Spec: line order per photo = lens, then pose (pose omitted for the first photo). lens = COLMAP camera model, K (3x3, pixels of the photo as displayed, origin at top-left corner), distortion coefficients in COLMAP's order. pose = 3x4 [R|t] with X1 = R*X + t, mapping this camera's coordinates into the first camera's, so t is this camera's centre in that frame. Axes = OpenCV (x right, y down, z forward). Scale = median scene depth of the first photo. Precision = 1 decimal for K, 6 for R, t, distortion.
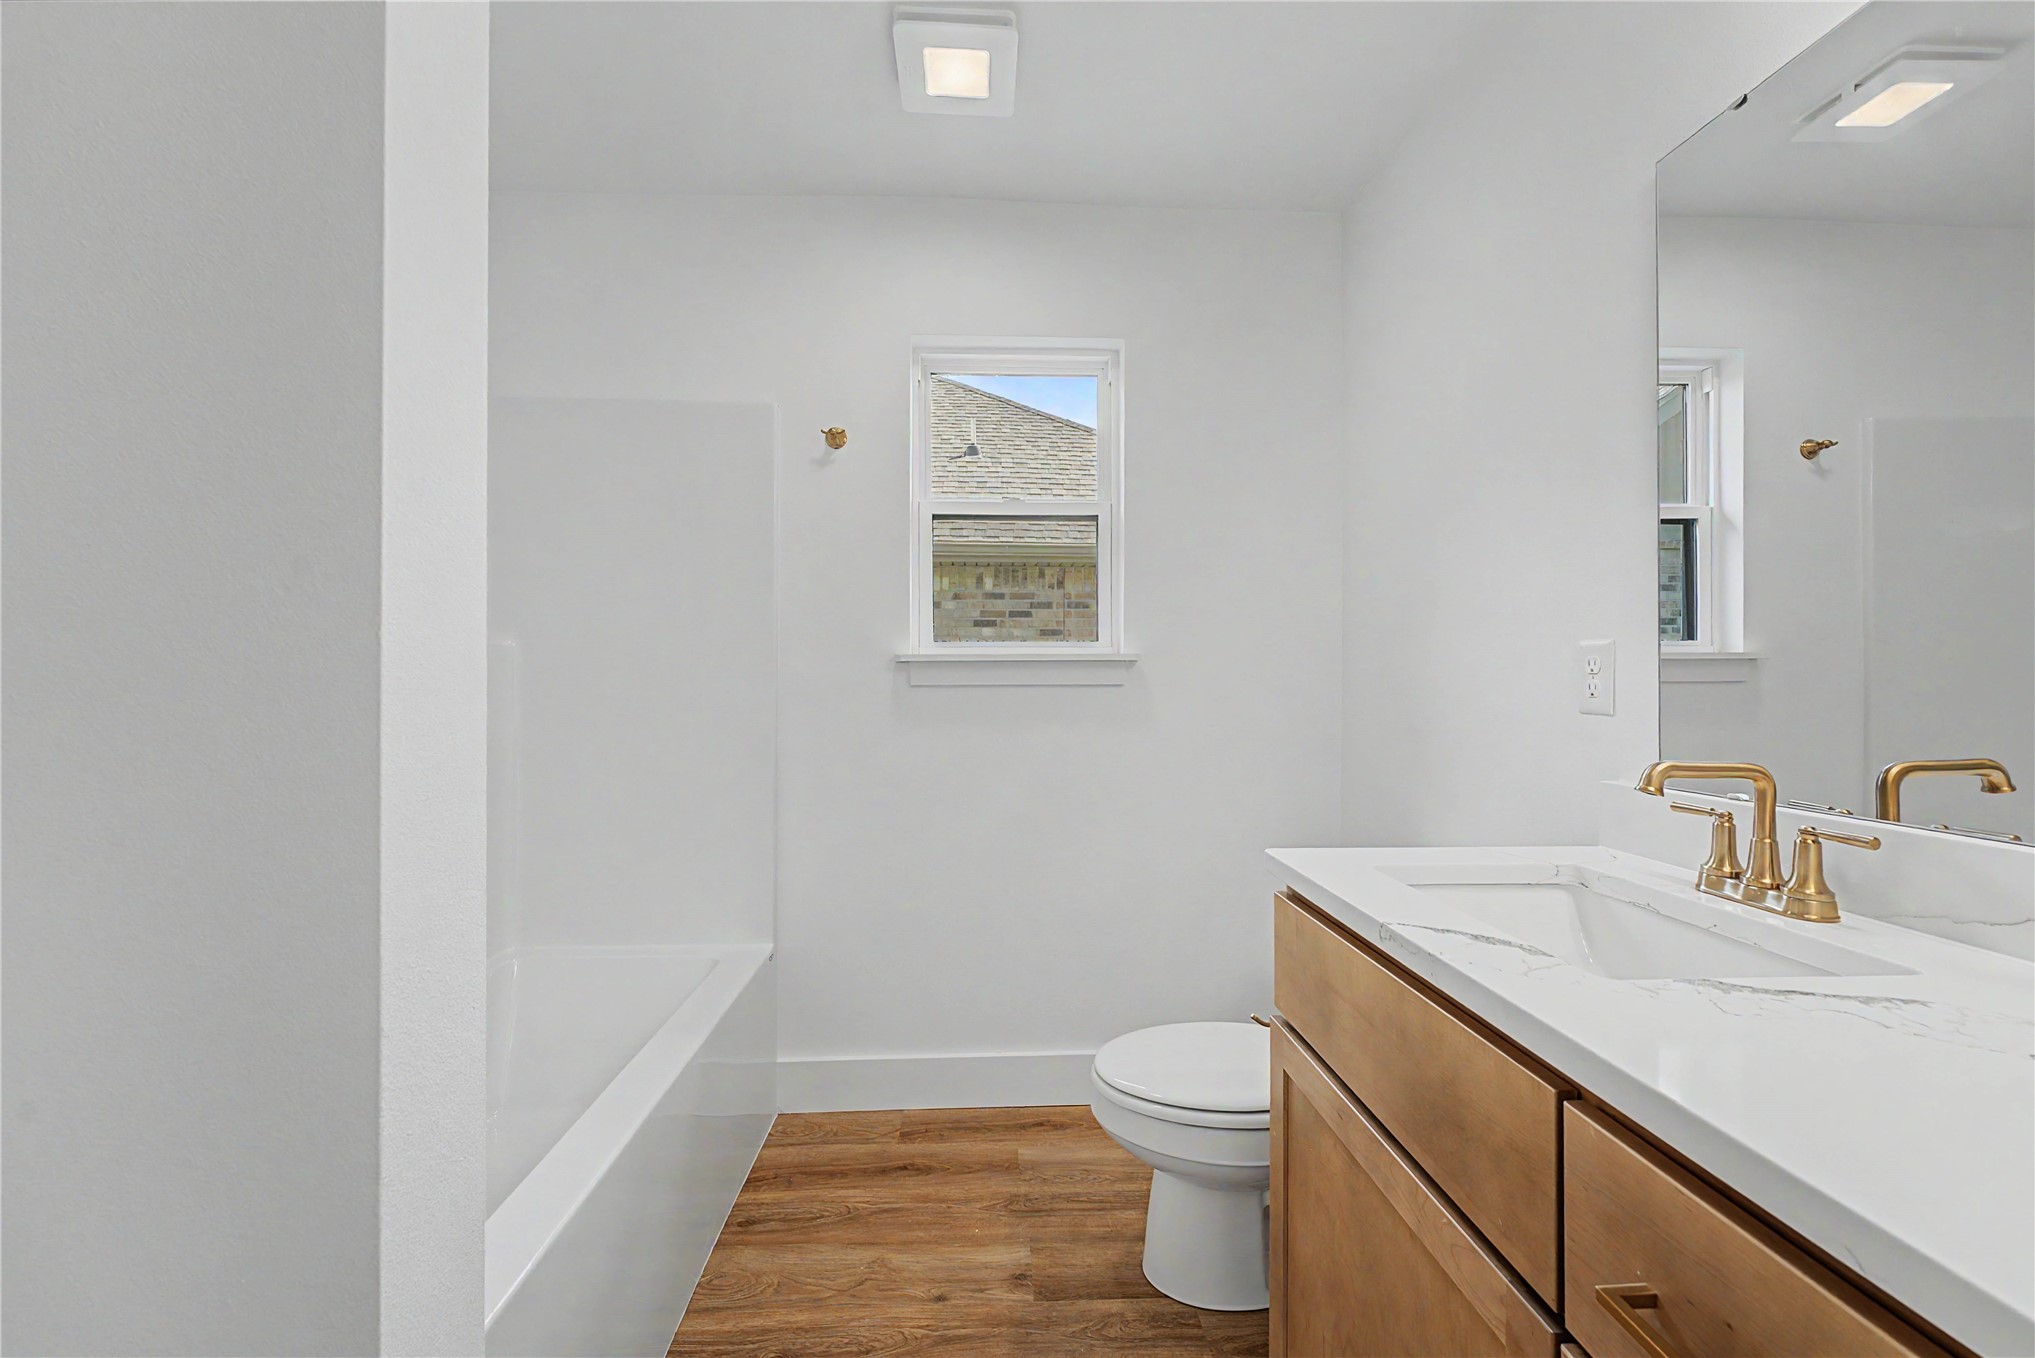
lens RADIAL K [[825.9, 0, 1015.3], [0, 825.9, 676.3], [0, 0, 1]] dist [0.000422, 0.000153]
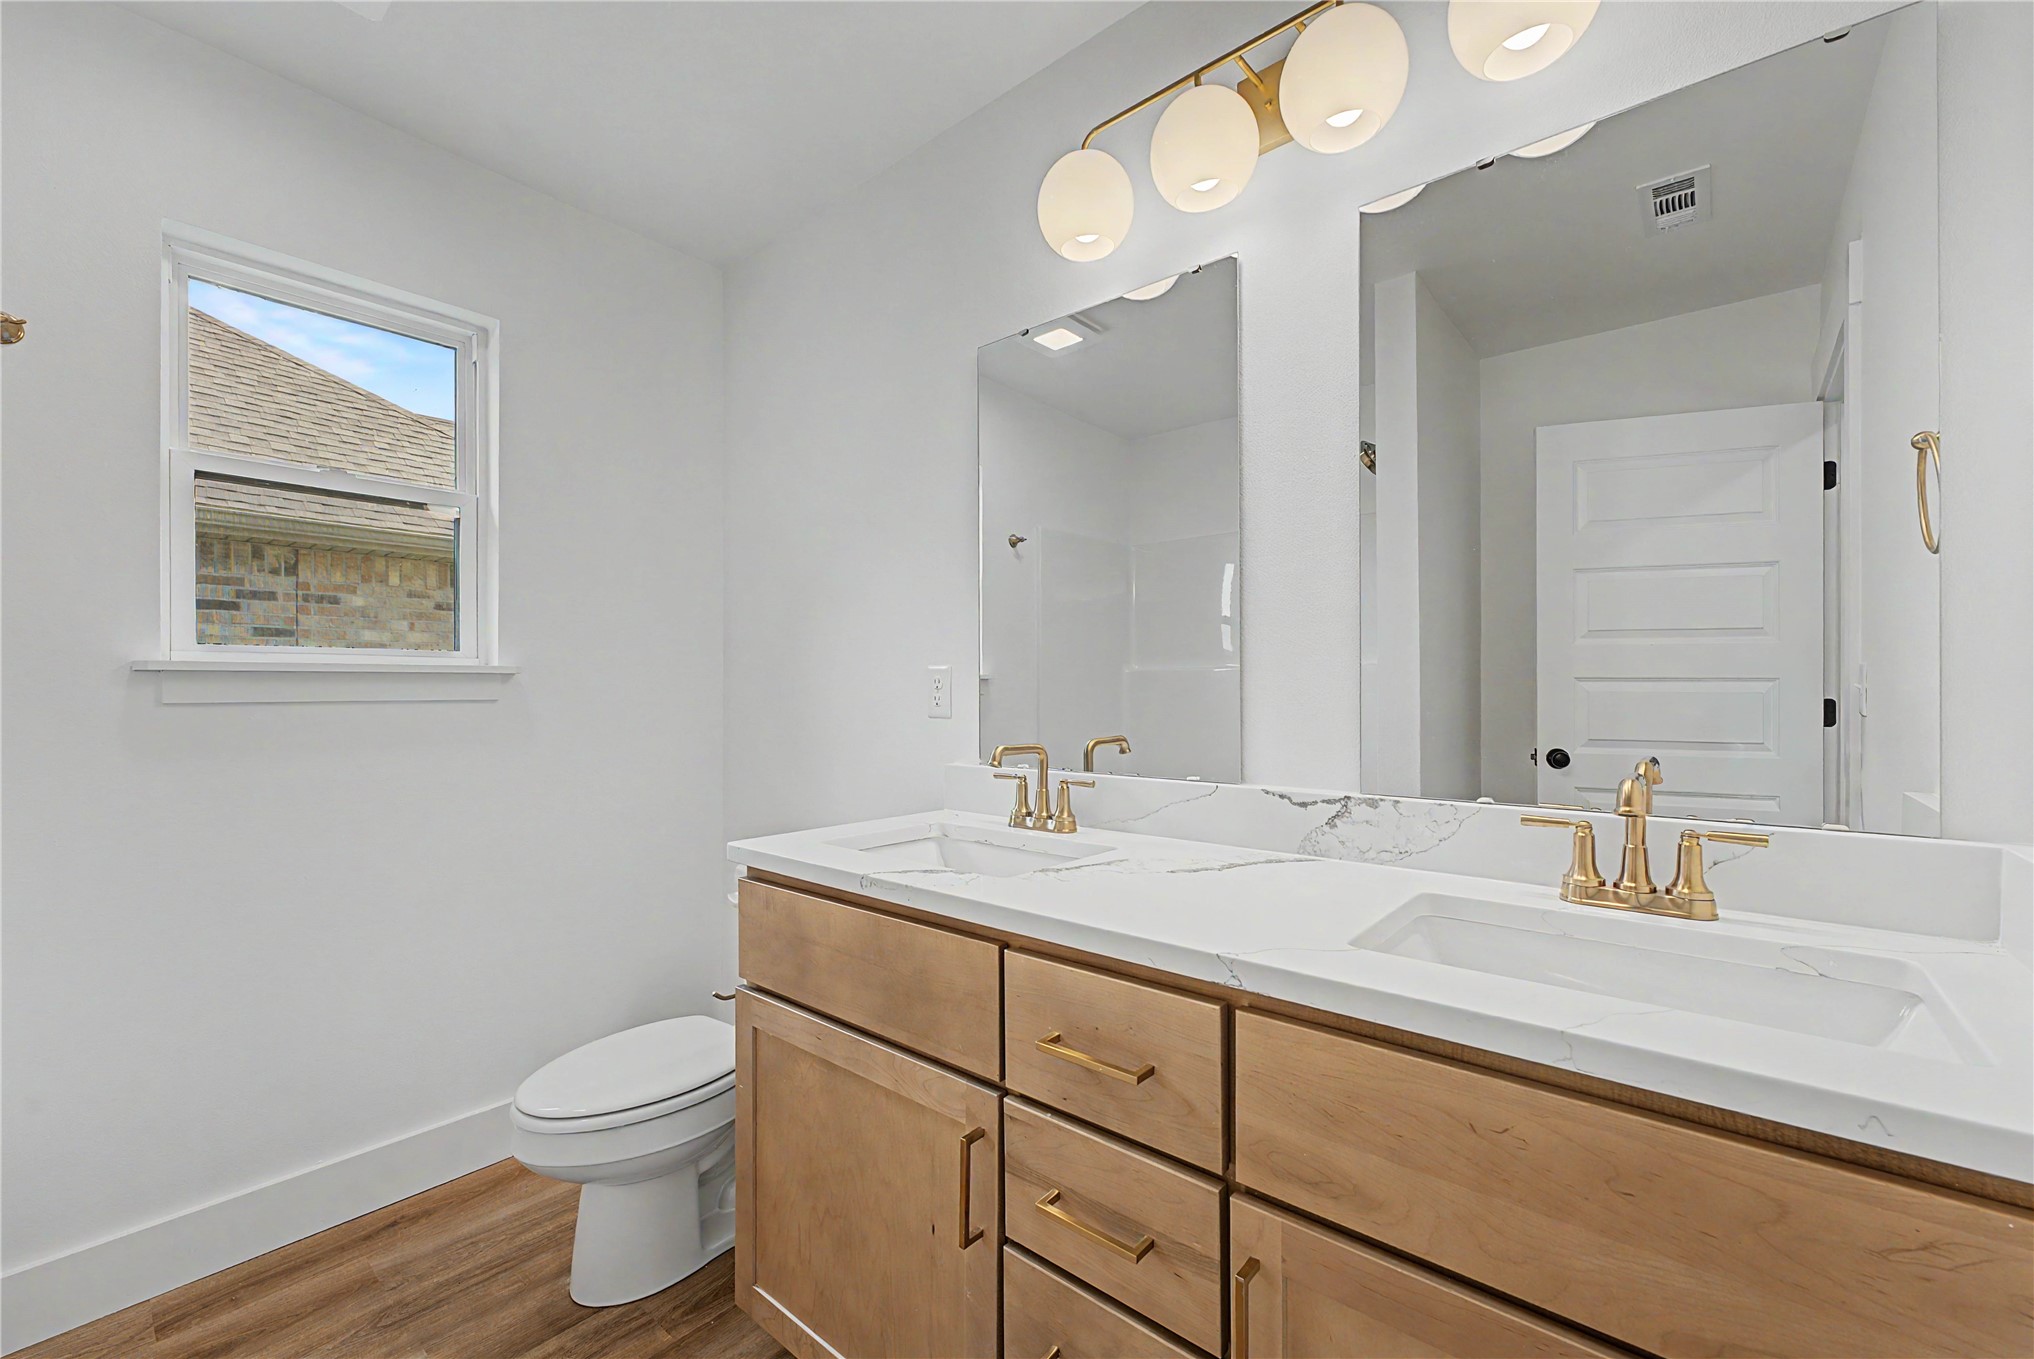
lens RADIAL K [[824.4, 0, 1016.9], [0, 824.4, 688.7], [0, 0, 1]] dist [0.009159, 0.000259]
pose [[0.683377, 0.001428, 0.730064, -0.194299], [-0.000022, 0.999998, -0.001936, -0.000922], [-0.730066, 0.001307, 0.683376, -0.053156]]
